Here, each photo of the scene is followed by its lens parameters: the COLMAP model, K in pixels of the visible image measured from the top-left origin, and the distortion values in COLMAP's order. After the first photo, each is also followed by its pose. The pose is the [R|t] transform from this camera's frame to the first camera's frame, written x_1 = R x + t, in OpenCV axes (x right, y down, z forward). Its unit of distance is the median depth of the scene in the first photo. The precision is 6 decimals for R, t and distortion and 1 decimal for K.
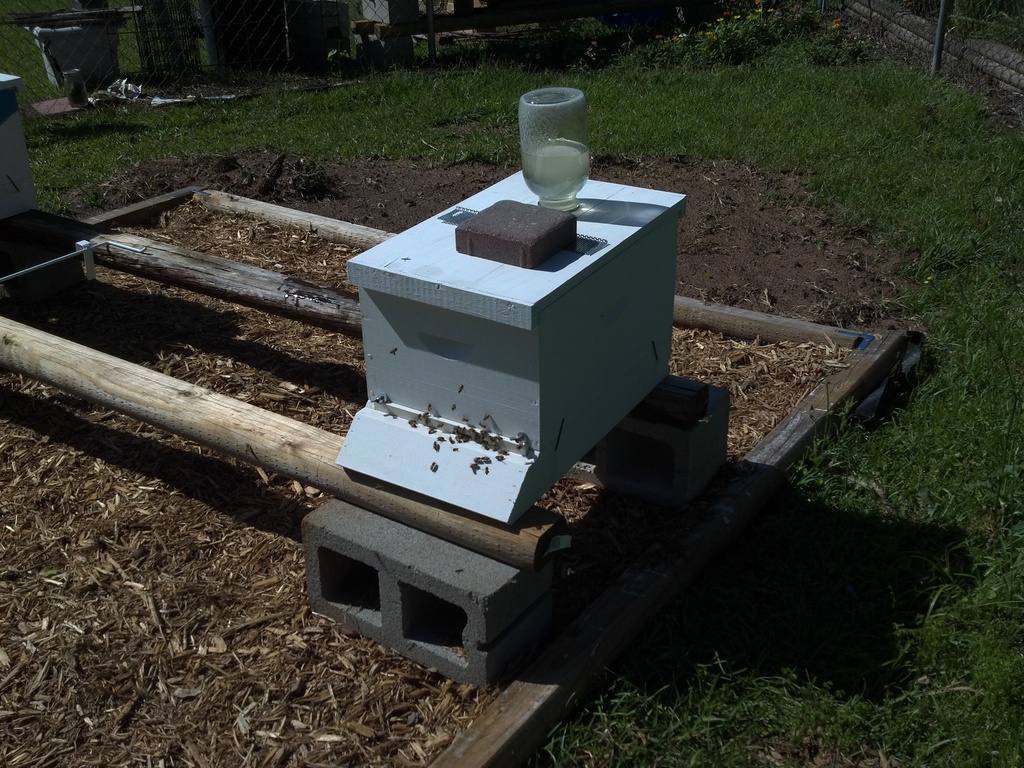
lens RADIAL K [[924.9, 0, 512.0], [0, 924.9, 384.0], [0, 0, 1]] dist [0.052129, -0.118357]
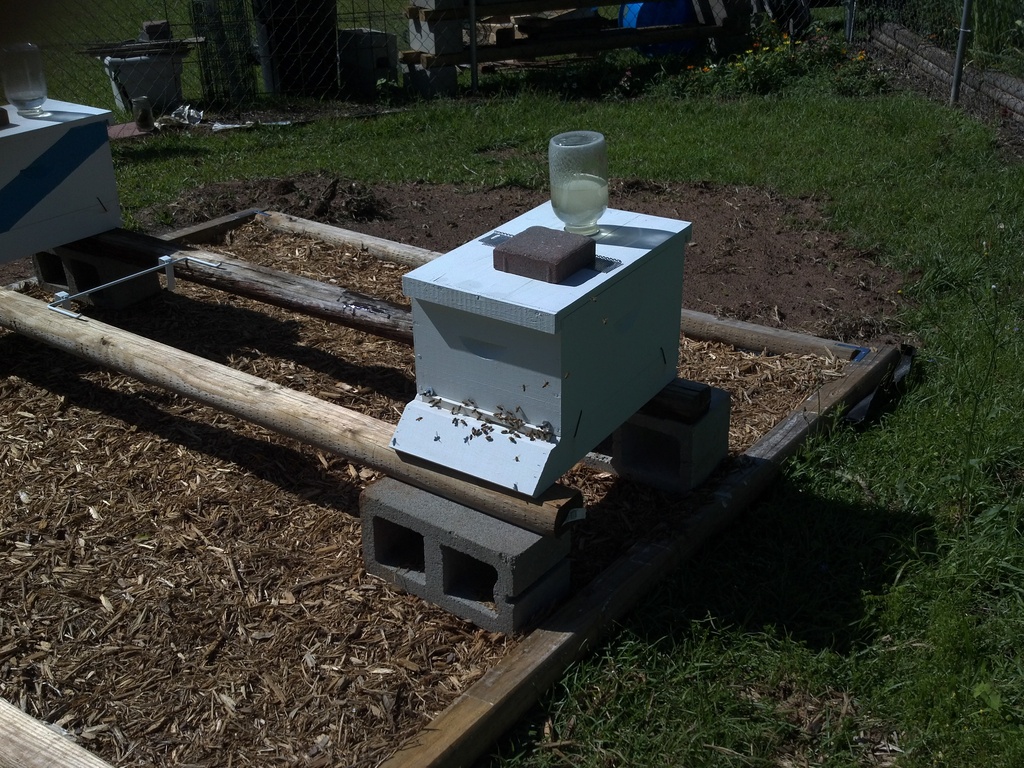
lens RADIAL K [[924.9, 0, 512.0], [0, 924.9, 384.0], [0, 0, 1]] dist [0.052129, -0.118357]
pose [[0.999118, 0.015034, -0.039209, 0.009720], [-0.015793, 0.999692, -0.019120, 0.021211], [0.038909, 0.019722, 0.999048, -0.144195]]
